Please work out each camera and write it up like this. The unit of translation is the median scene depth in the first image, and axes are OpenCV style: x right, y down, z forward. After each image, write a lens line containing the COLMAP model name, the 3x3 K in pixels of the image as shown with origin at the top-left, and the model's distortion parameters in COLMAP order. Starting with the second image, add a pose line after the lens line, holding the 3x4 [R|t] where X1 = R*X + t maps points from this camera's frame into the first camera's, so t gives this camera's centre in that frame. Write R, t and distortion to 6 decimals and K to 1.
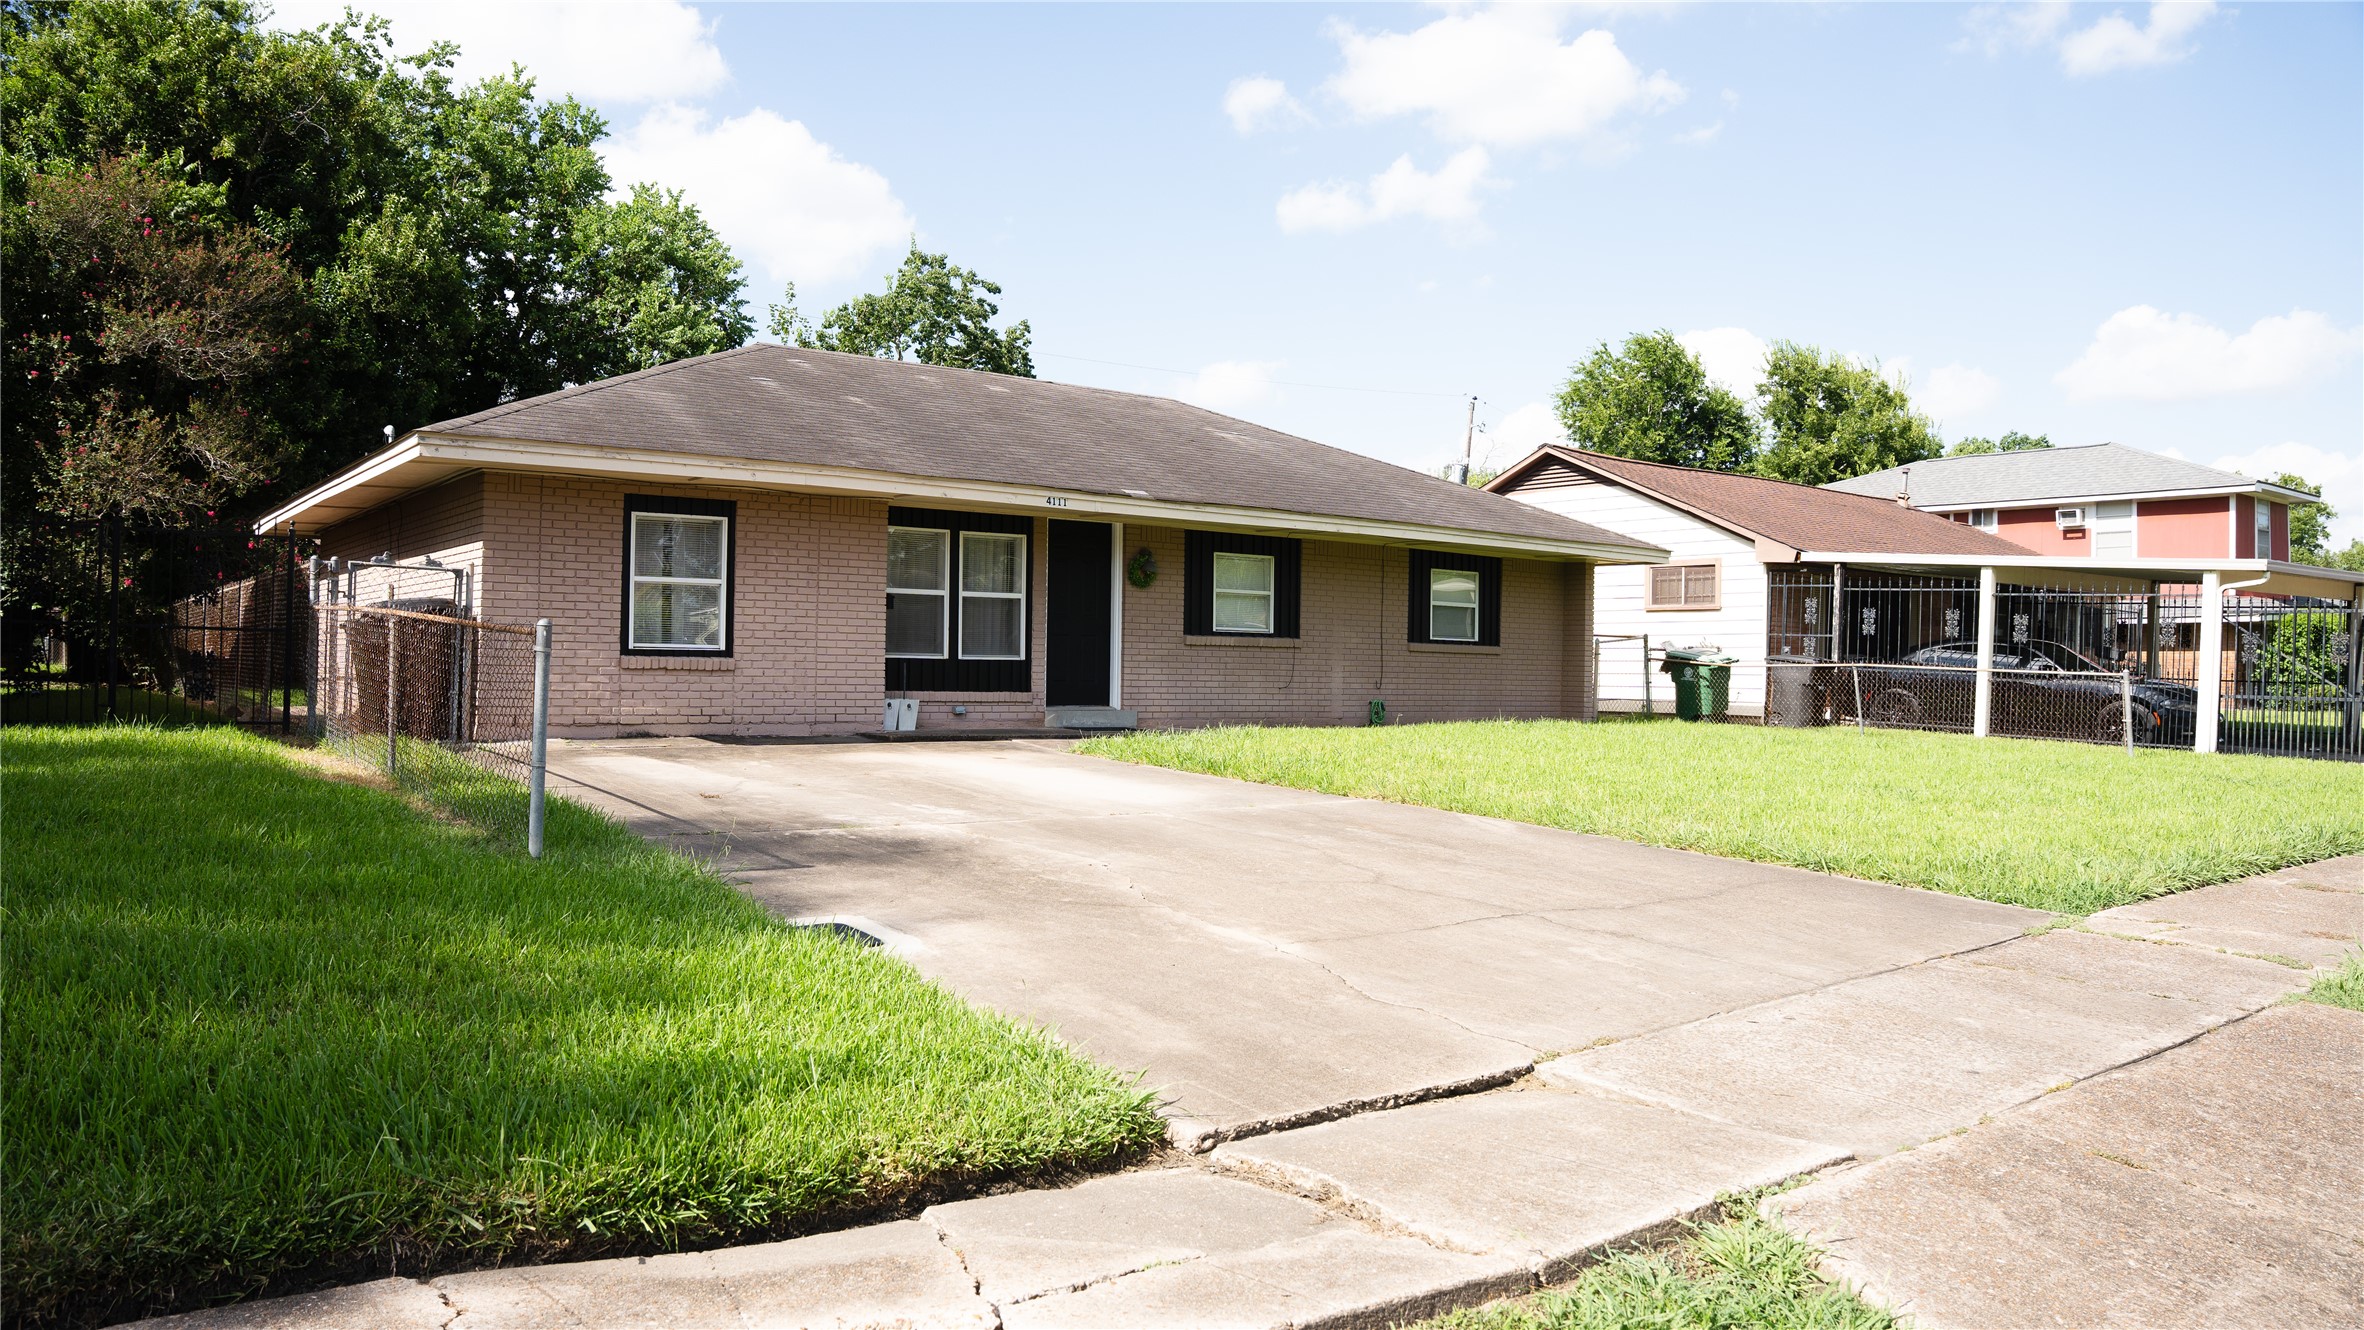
lens RADIAL K [[1659.7, 0, 1191.9], [0, 1659.7, 654.2], [0, 0, 1]] dist [-0.118445, 0.034237]
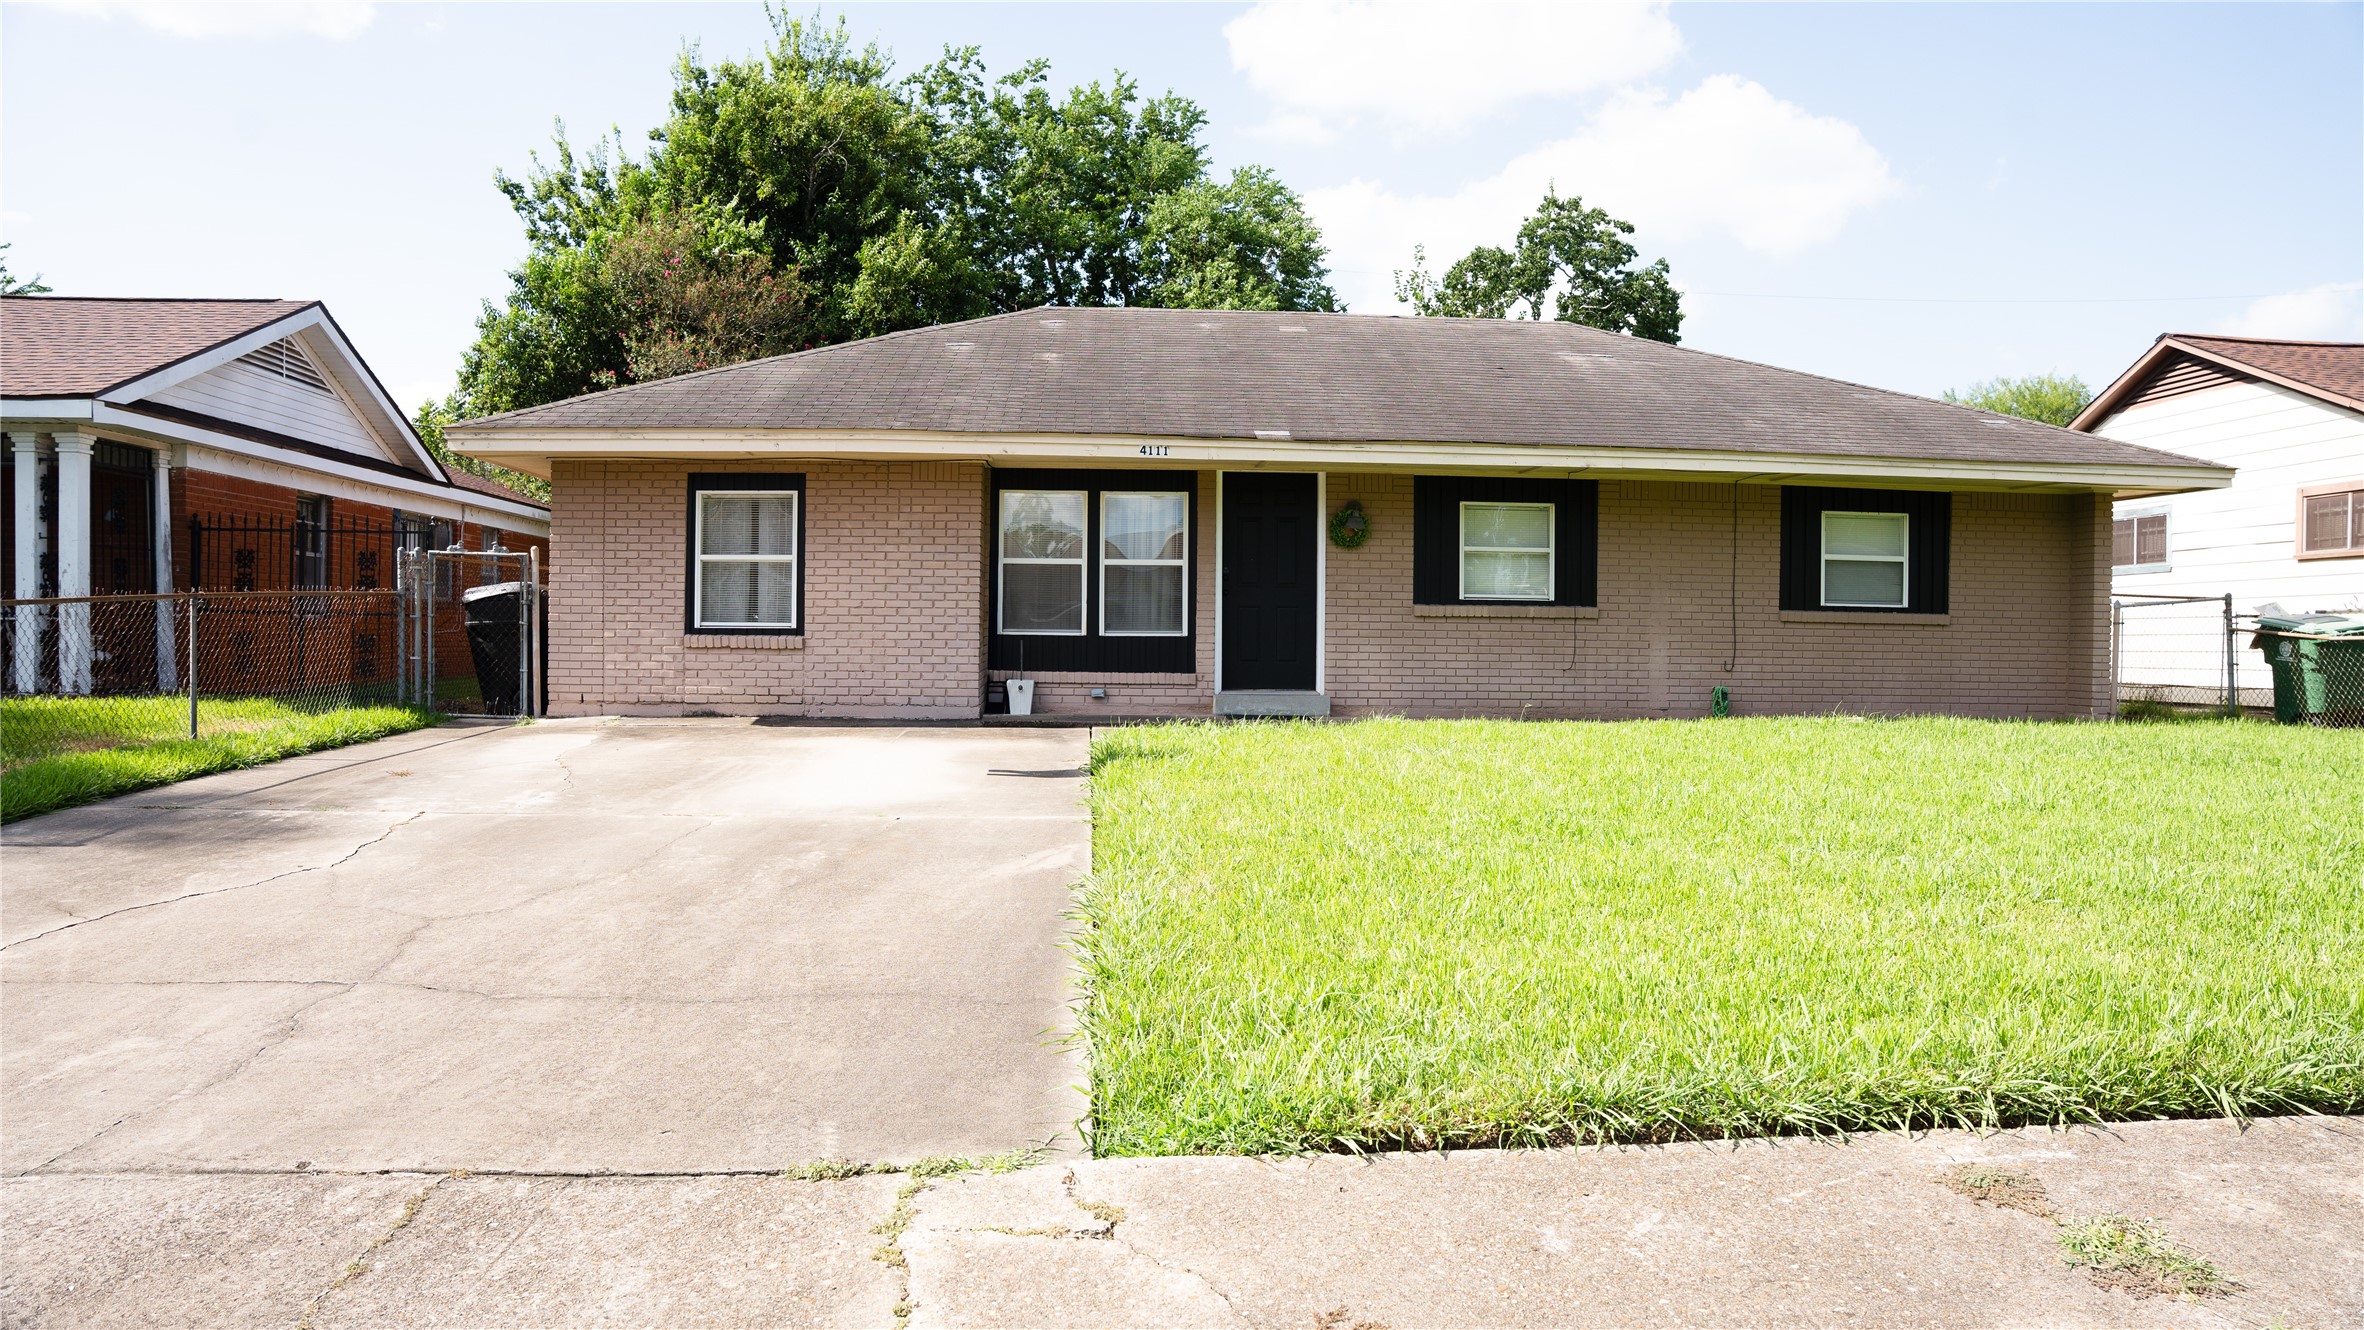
lens RADIAL K [[1659.7, 0, 1176.3], [0, 1659.7, 659.9], [0, 0, 1]] dist [-0.118445, 0.034237]
pose [[0.824238, -0.001291, -0.566243, 0.365517], [0.008181, 0.999920, 0.009629, 0.007139], [0.566185, -0.012569, 0.824182, 0.262314]]
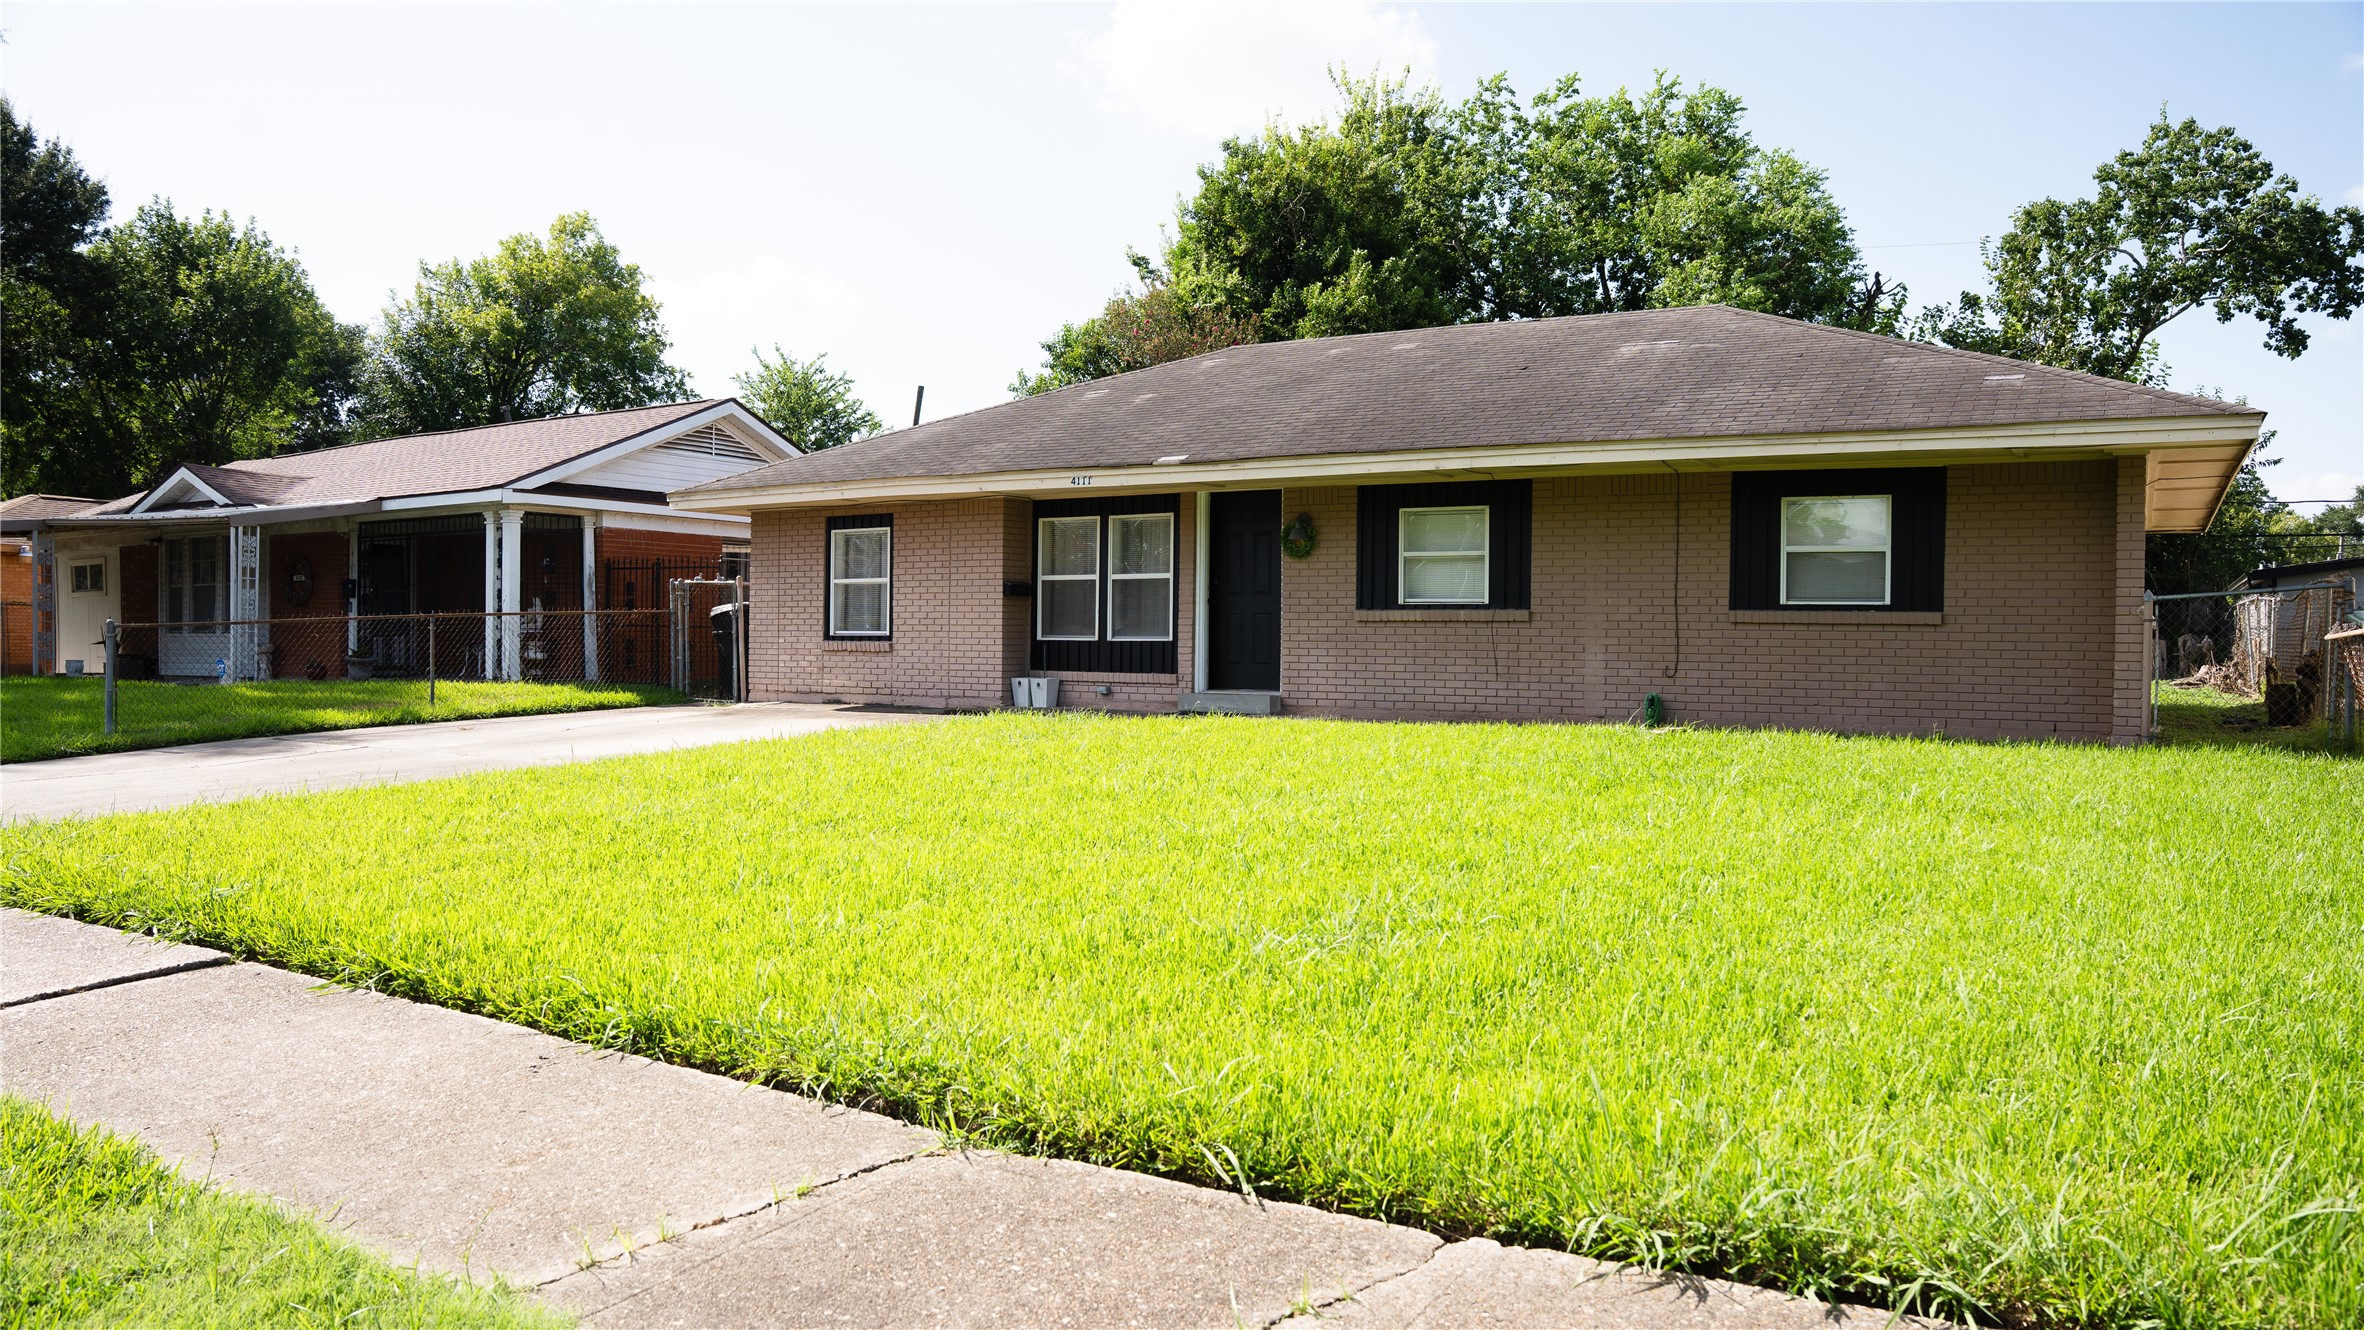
lens RADIAL K [[1638.6, 0, 1172.0], [0, 1638.6, 662.7], [0, 0, 1]] dist [-0.136778, 0.059705]
pose [[0.344049, 0.001076, -0.938951, 0.758410], [0.006441, 0.999973, 0.003506, 0.012292], [0.938930, -0.007254, 0.344033, 0.629159]]
